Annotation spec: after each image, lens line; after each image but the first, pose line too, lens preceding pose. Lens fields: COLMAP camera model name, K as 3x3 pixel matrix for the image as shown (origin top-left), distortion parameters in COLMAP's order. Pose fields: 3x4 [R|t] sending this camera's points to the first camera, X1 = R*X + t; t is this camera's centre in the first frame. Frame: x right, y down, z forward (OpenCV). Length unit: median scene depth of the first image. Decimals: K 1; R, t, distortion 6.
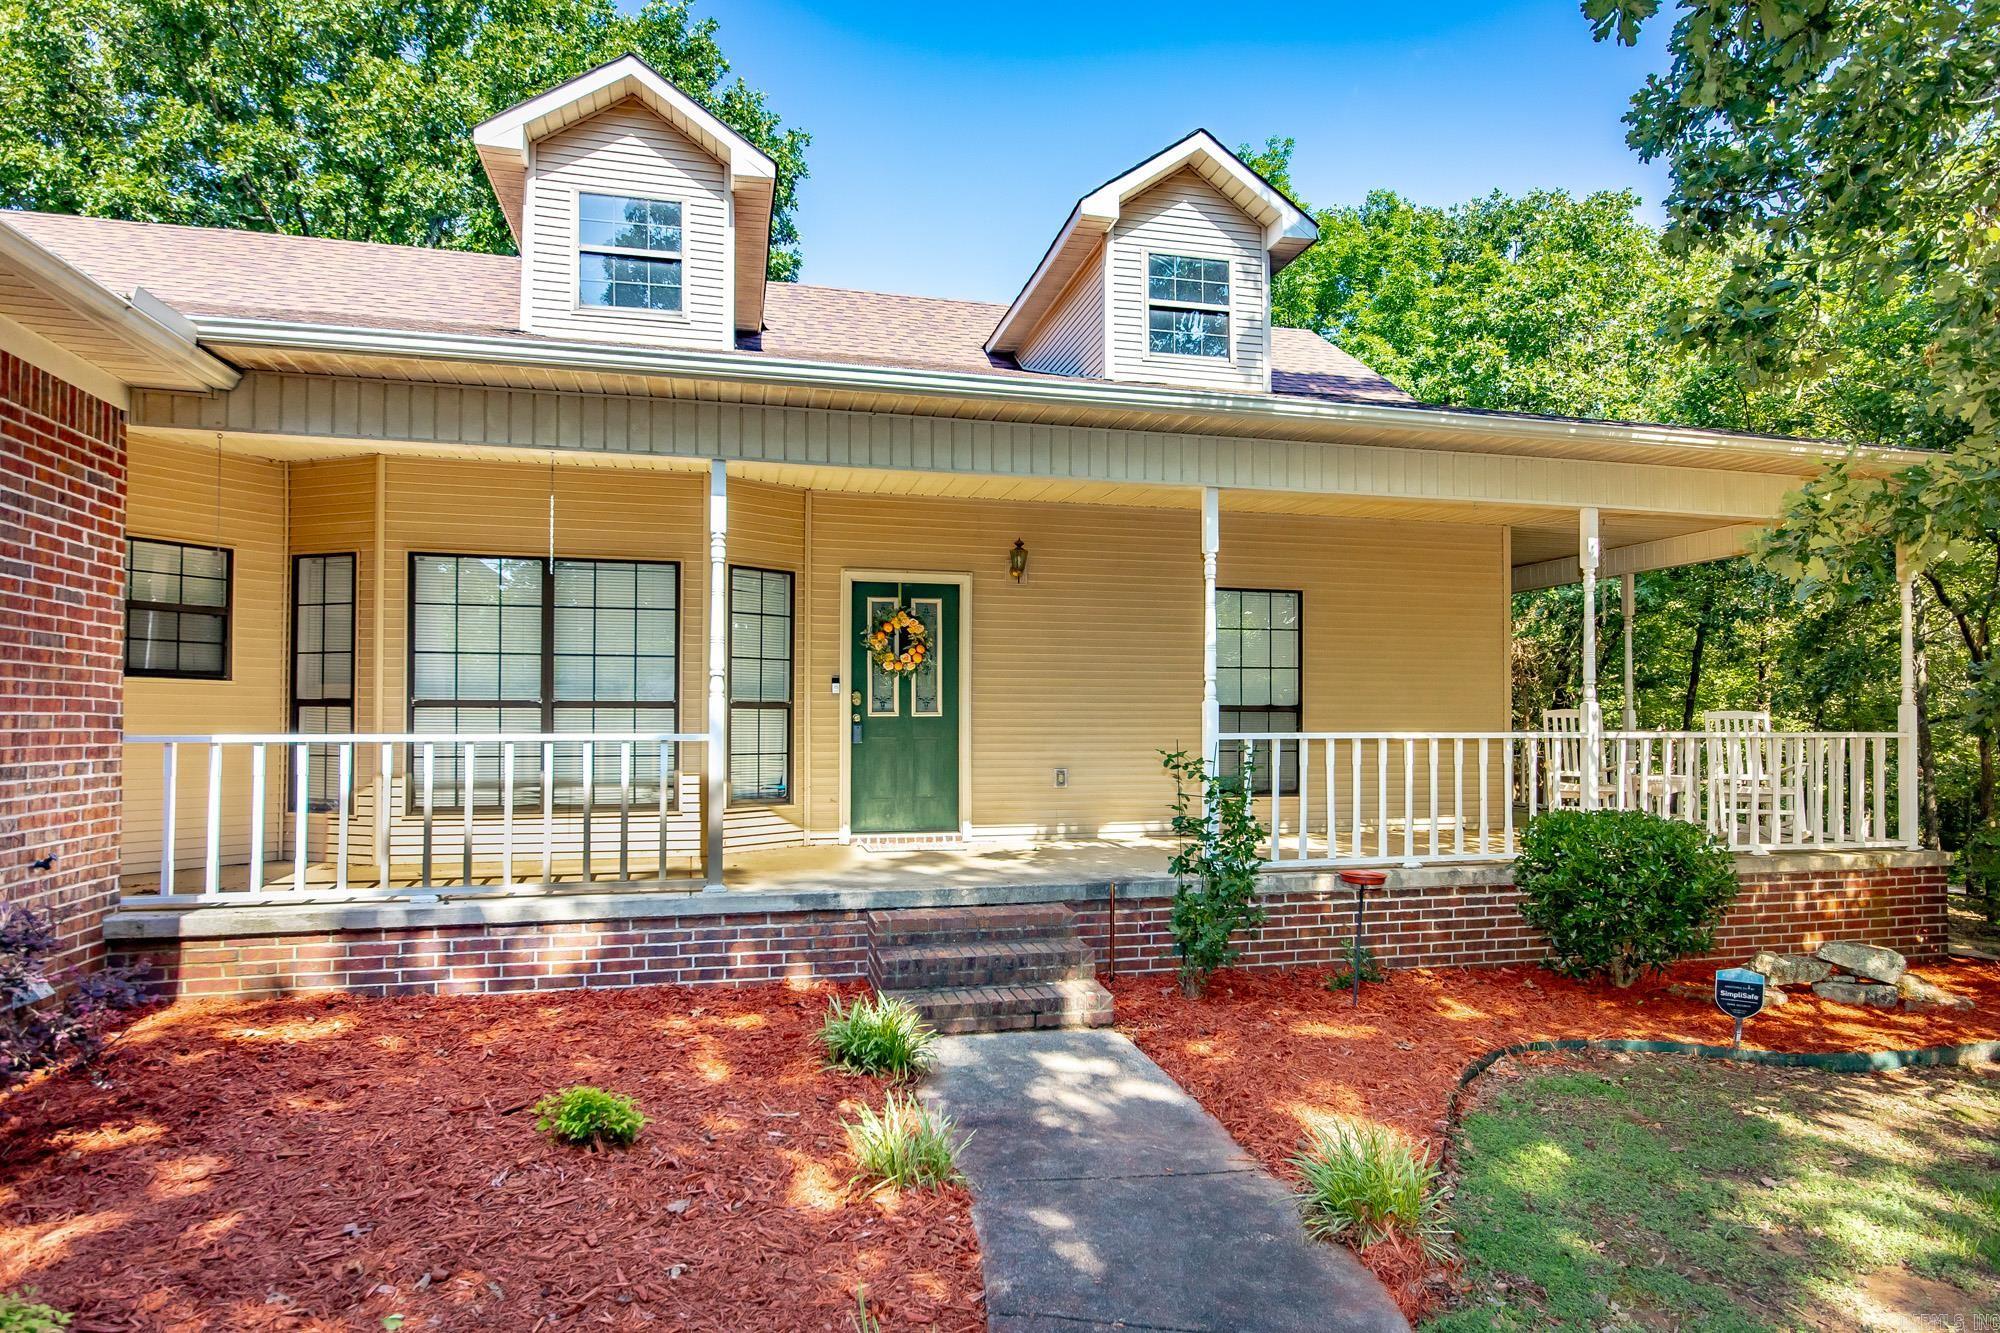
lens RADIAL K [[1090.1, 0, 1010.8], [0, 1090.1, 712.9], [0, 0, 1]] dist [-0.020320, 0.000084]
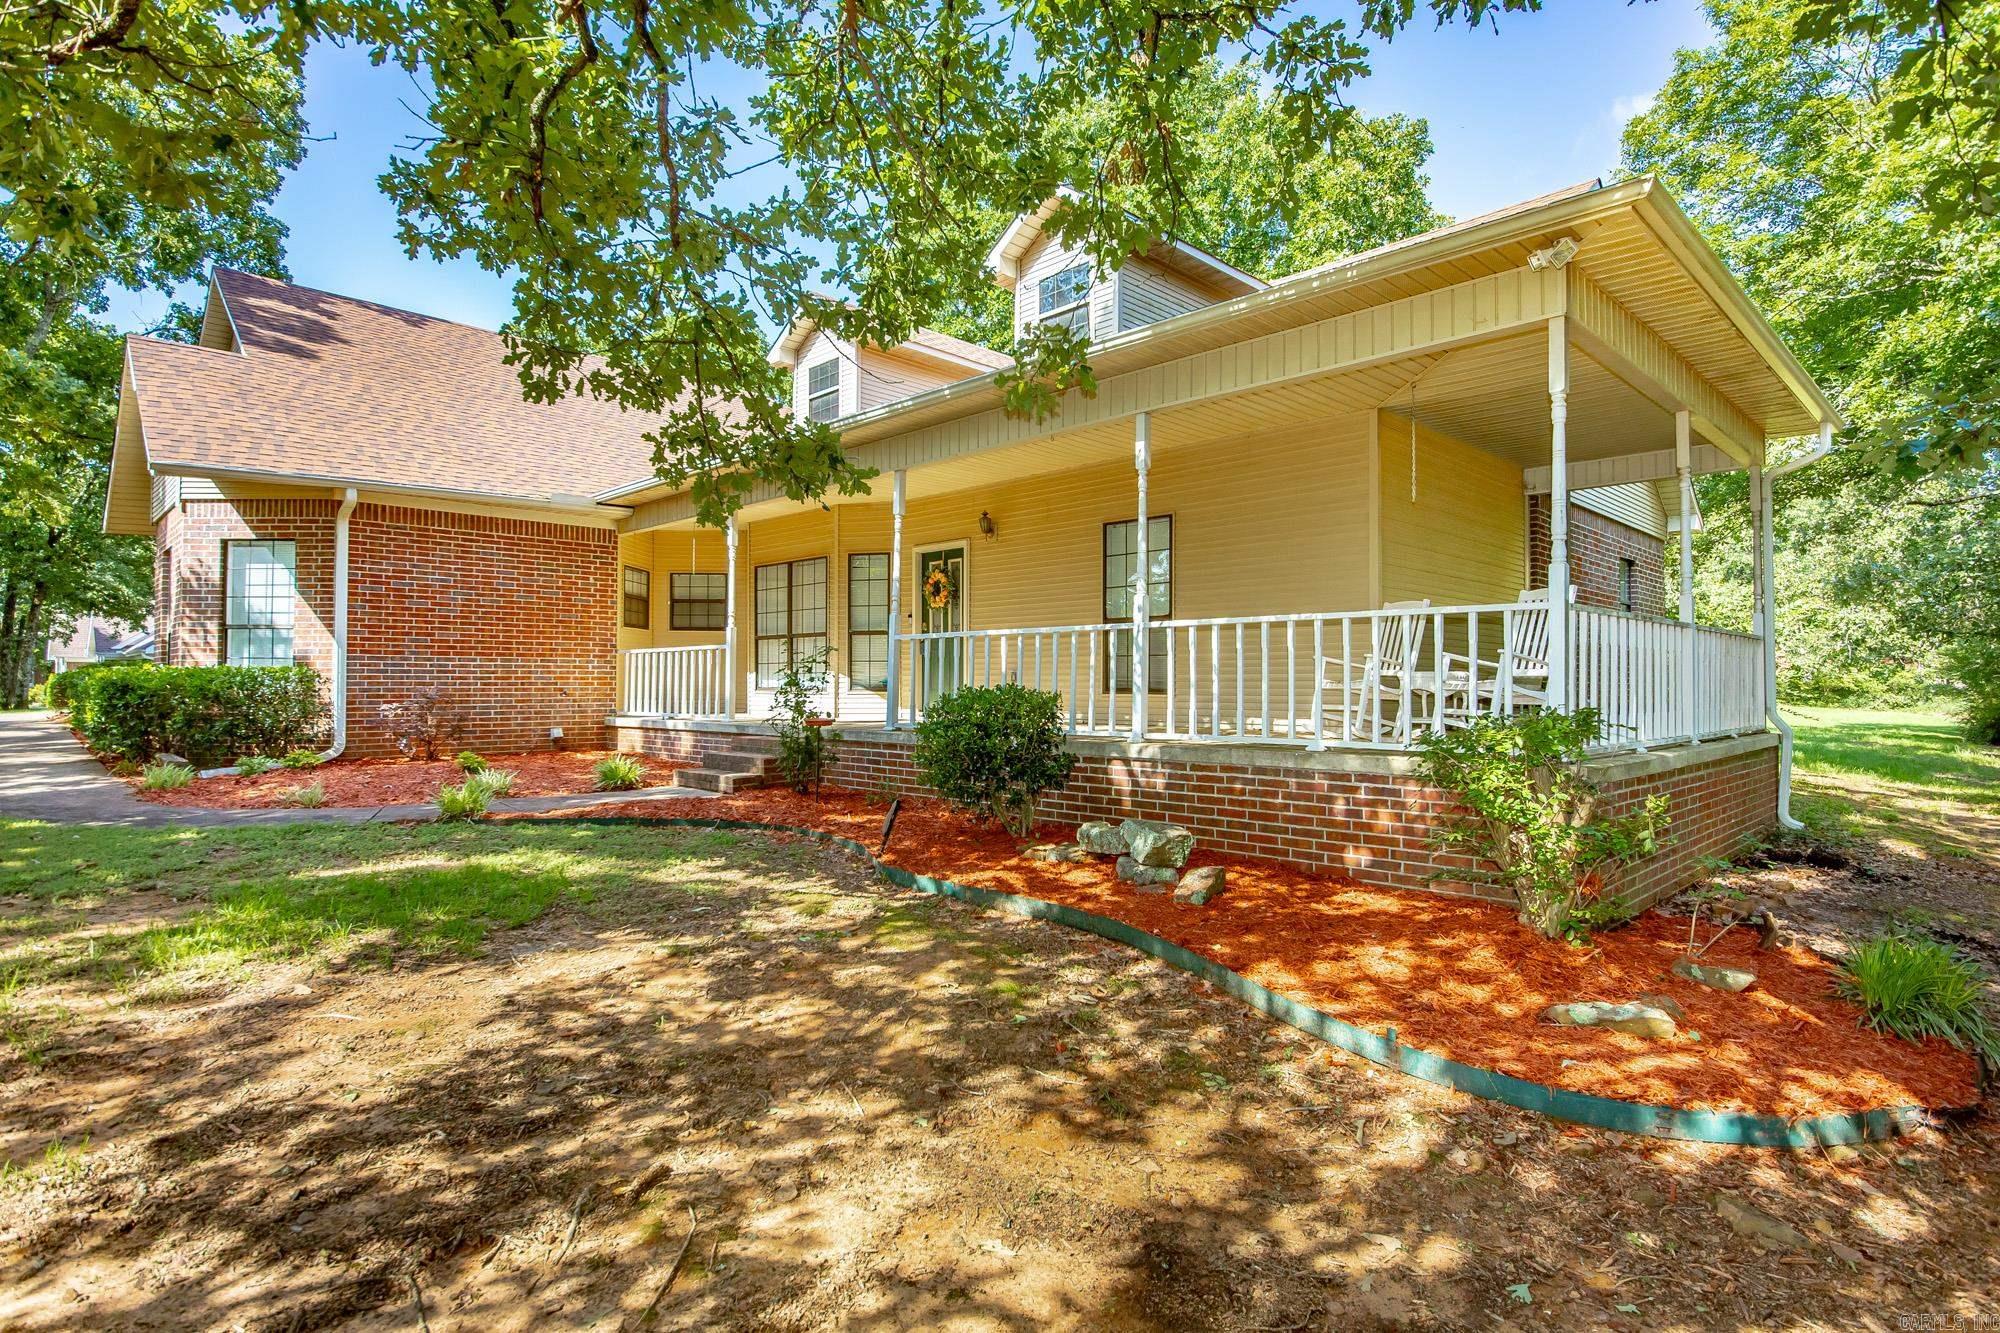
lens RADIAL K [[1090.1, 0, 1002.4], [0, 1090.1, 665.4], [0, 0, 1]] dist [-0.020320, 0.000084]
pose [[0.498276, -0.018136, -0.866829, 1.341849], [0.007427, 0.999834, -0.016649, 0.073326], [0.866986, 0.001858, 0.498328, 0.323269]]
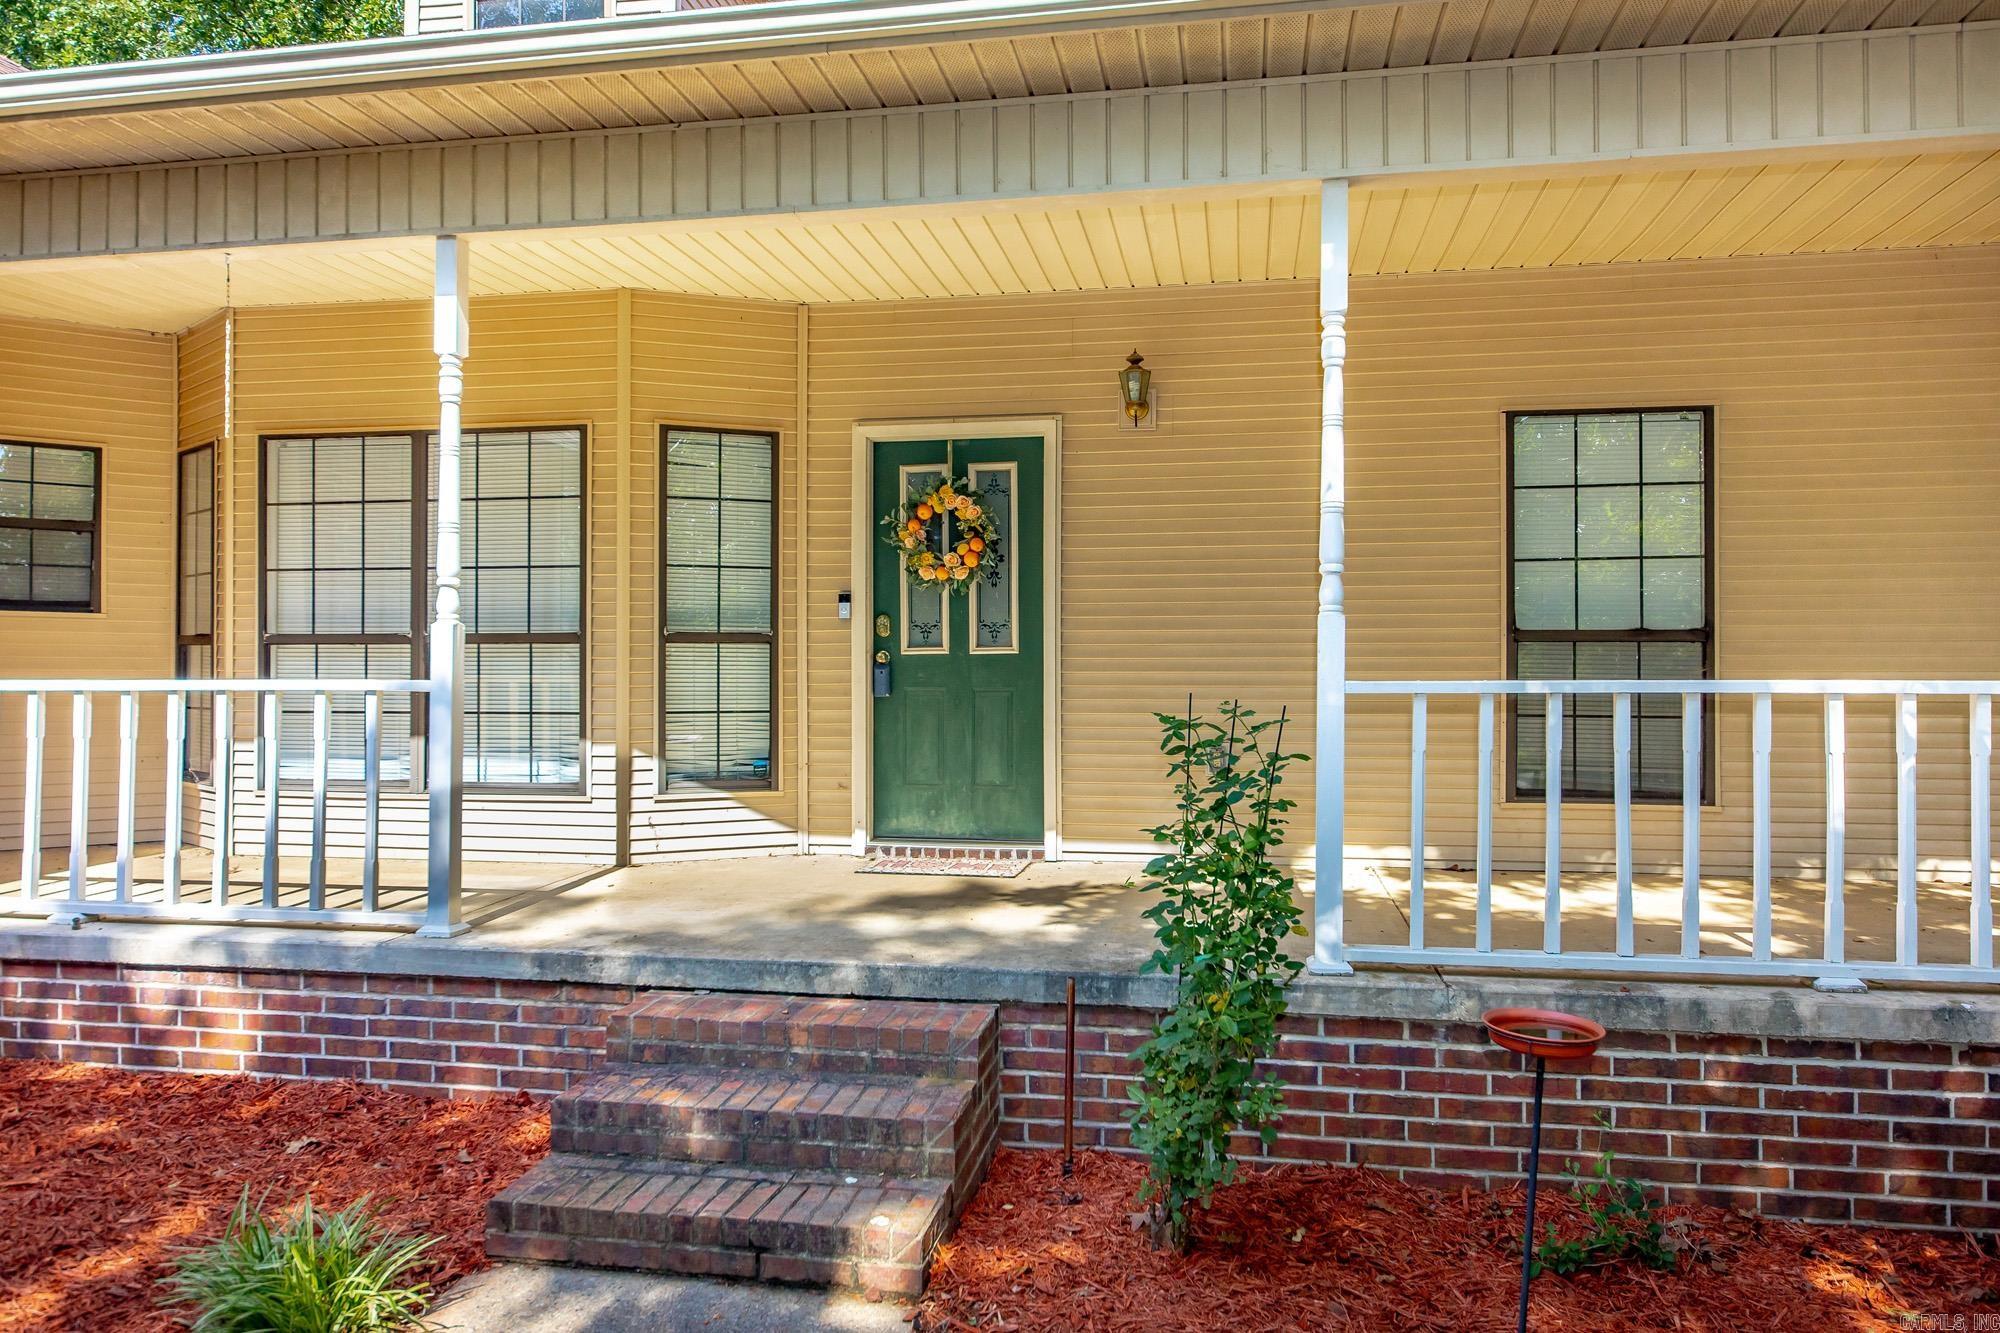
lens RADIAL K [[1322.0, 0, 1005.0], [0, 1322.0, 663.3], [0, 0, 1]] dist [-0.007505, 0.002273]
pose [[0.914839, -0.004173, -0.403796, 0.245436], [0.005424, 0.999983, 0.001955, 0.007646], [0.403782, -0.003979, 0.914847, 0.337589]]
